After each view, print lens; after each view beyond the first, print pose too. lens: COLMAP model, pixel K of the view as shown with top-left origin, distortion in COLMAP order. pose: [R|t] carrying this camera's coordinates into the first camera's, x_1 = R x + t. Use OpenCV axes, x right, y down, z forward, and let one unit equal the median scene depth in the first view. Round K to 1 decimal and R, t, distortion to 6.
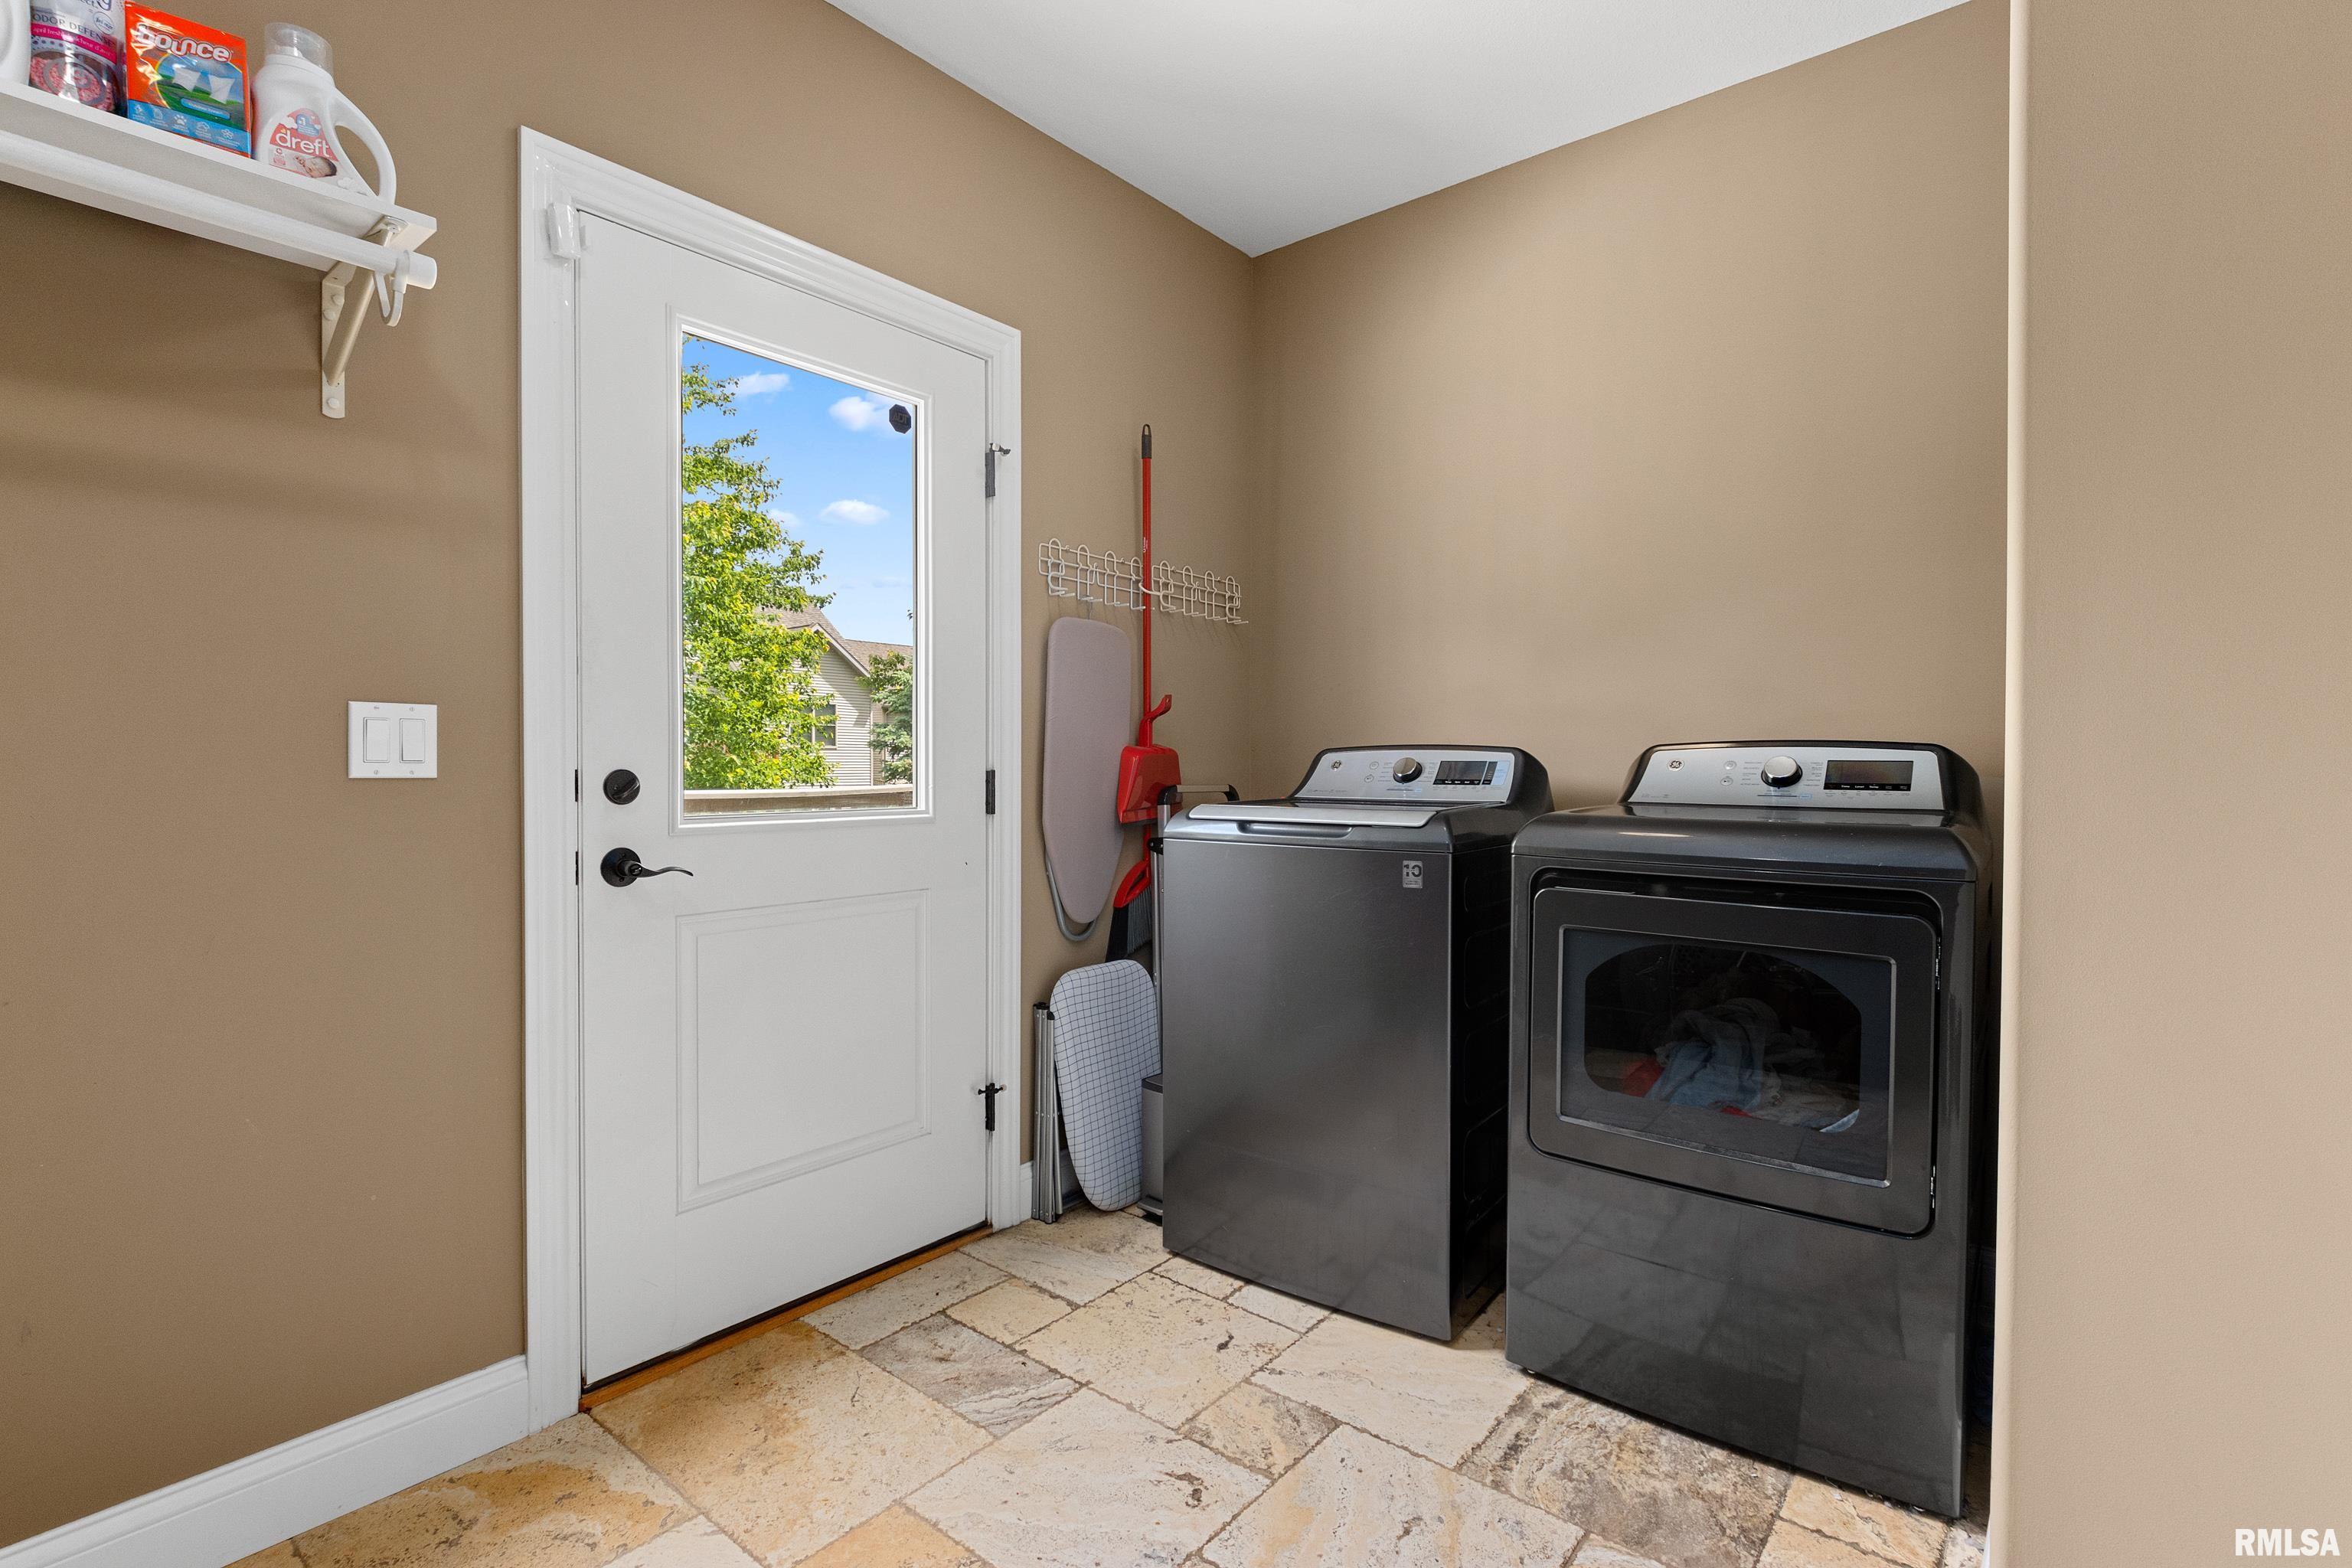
lens RADIAL K [[1102.0, 0, 1161.4], [0, 1102.0, 780.0], [0, 0, 1]] dist [-0.000501, 0.000226]
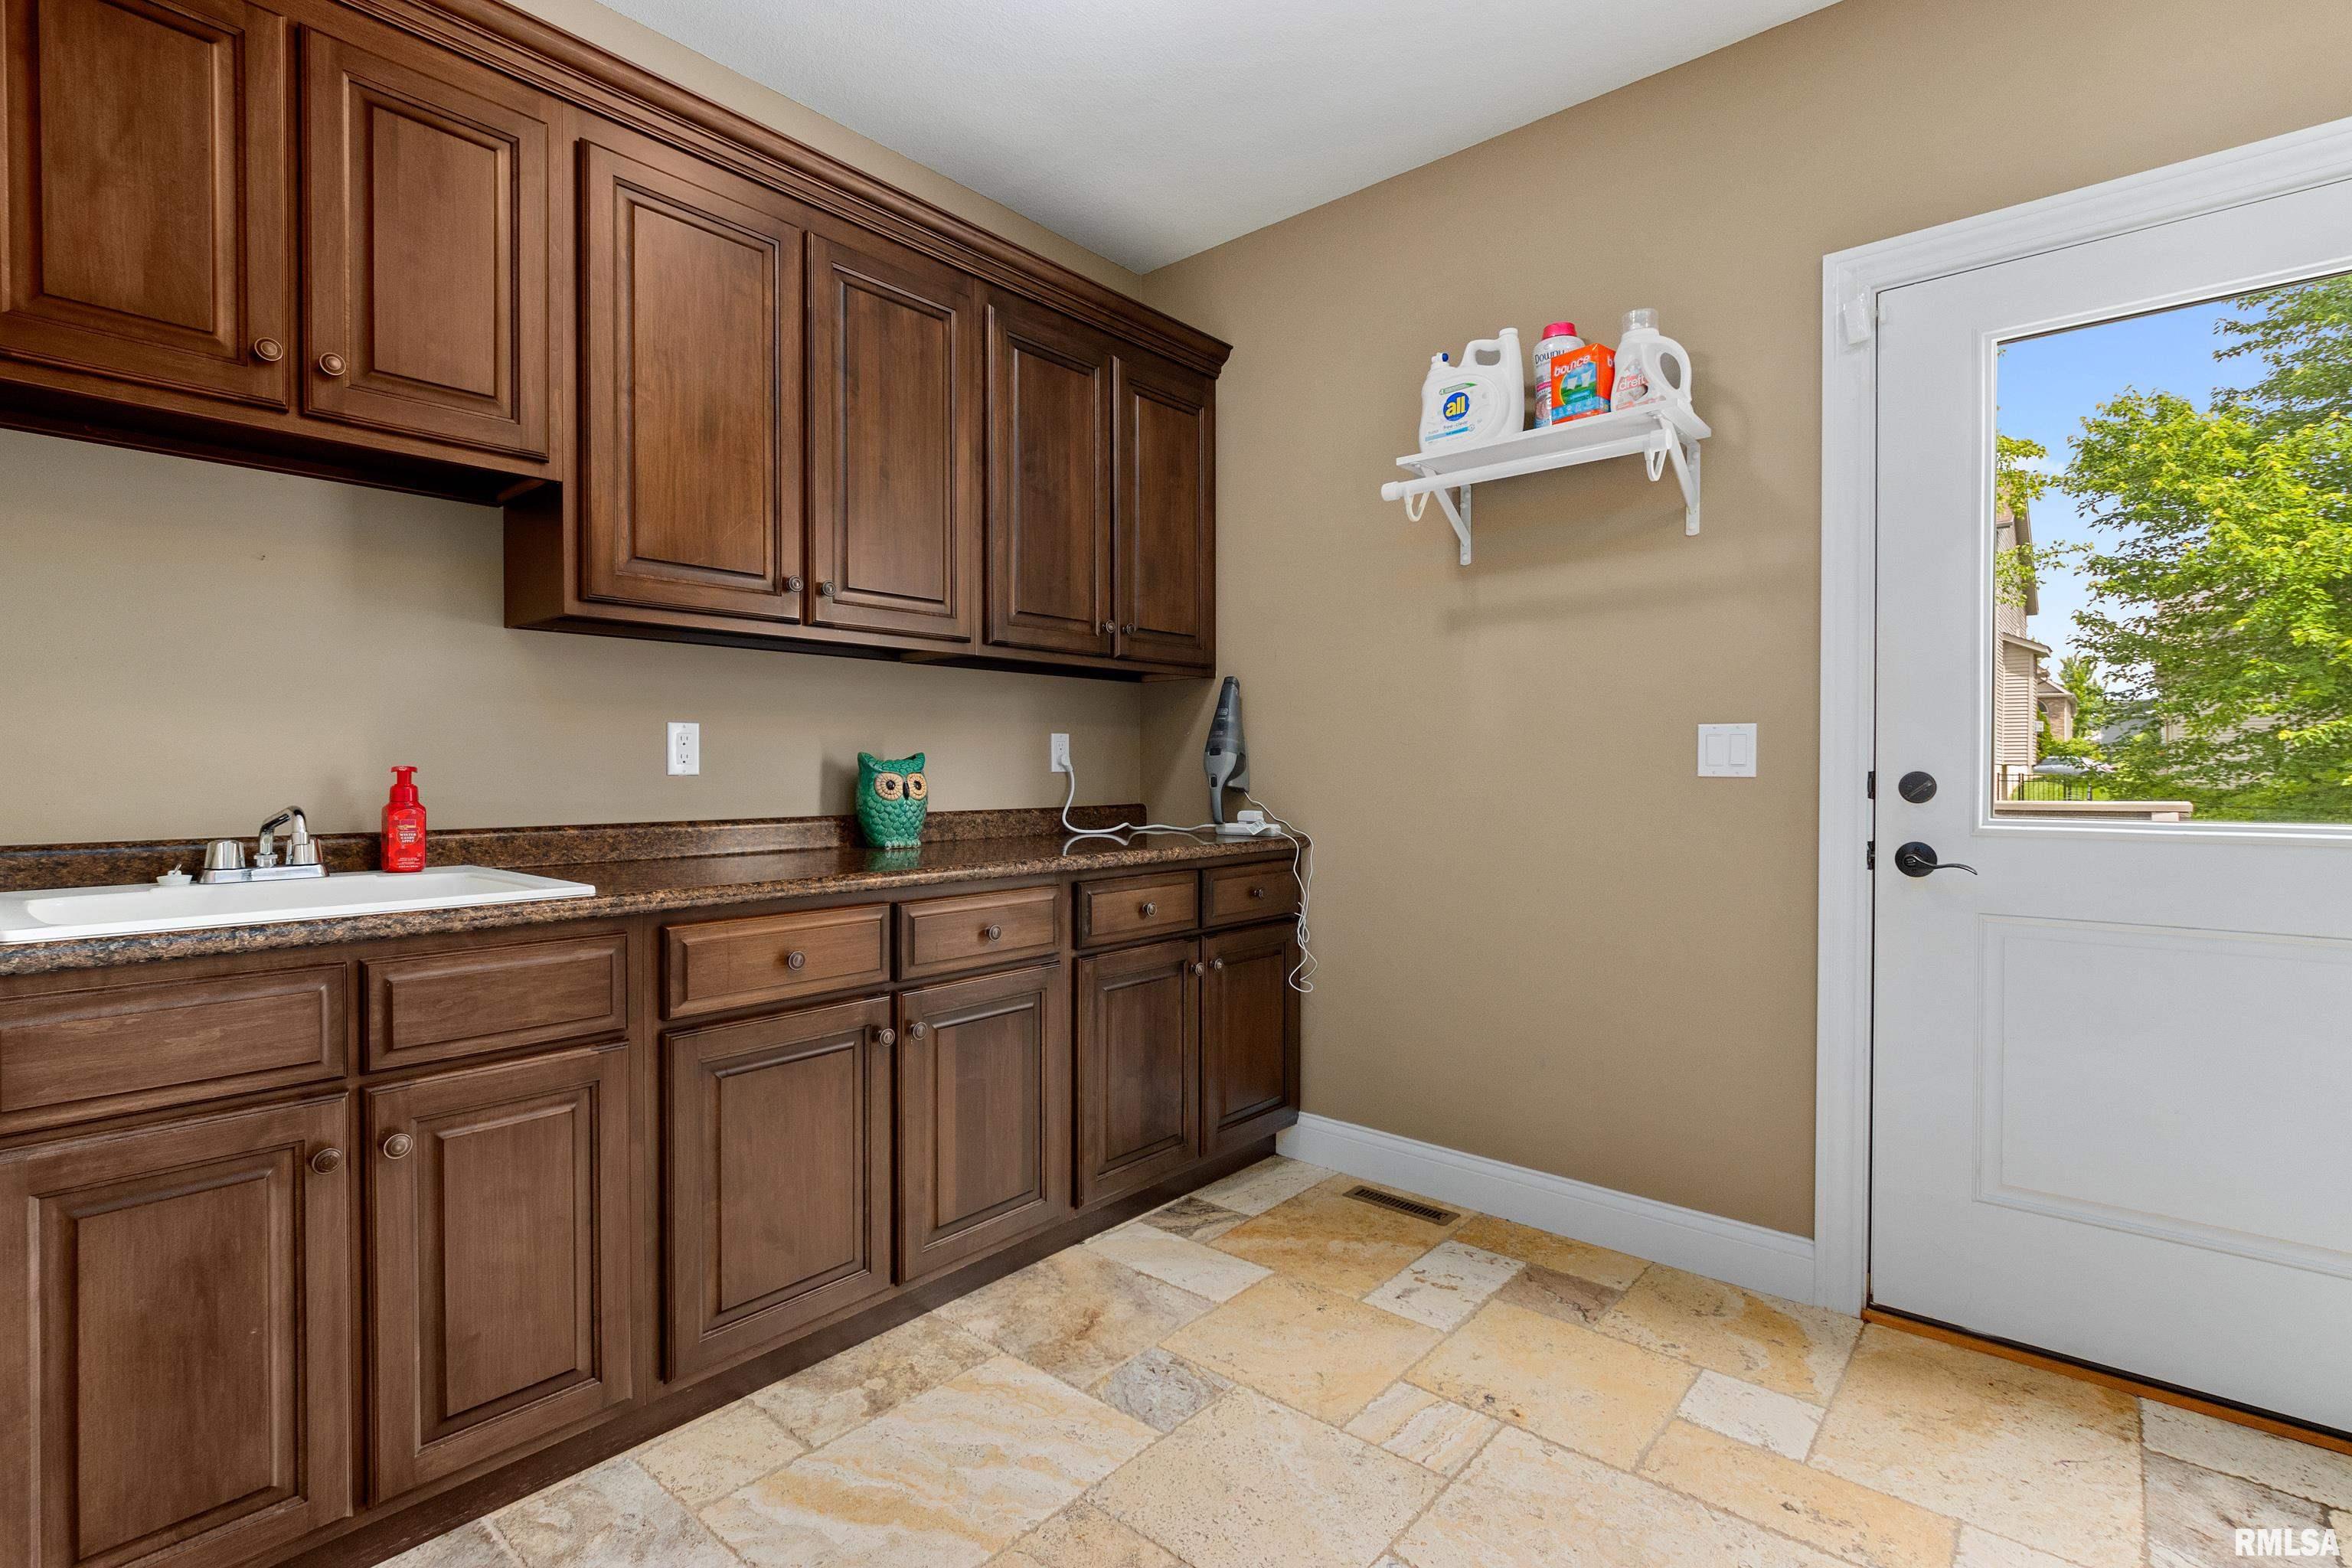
lens RADIAL K [[1102.0, 0, 1162.0], [0, 1102.0, 780.0], [0, 0, 1]] dist [-0.000501, 0.000226]
pose [[-0.015704, 0.007675, -0.999847, 0.645986], [-0.016412, 0.999834, 0.007933, 0.002881], [0.999742, 0.016534, -0.015576, 0.261071]]
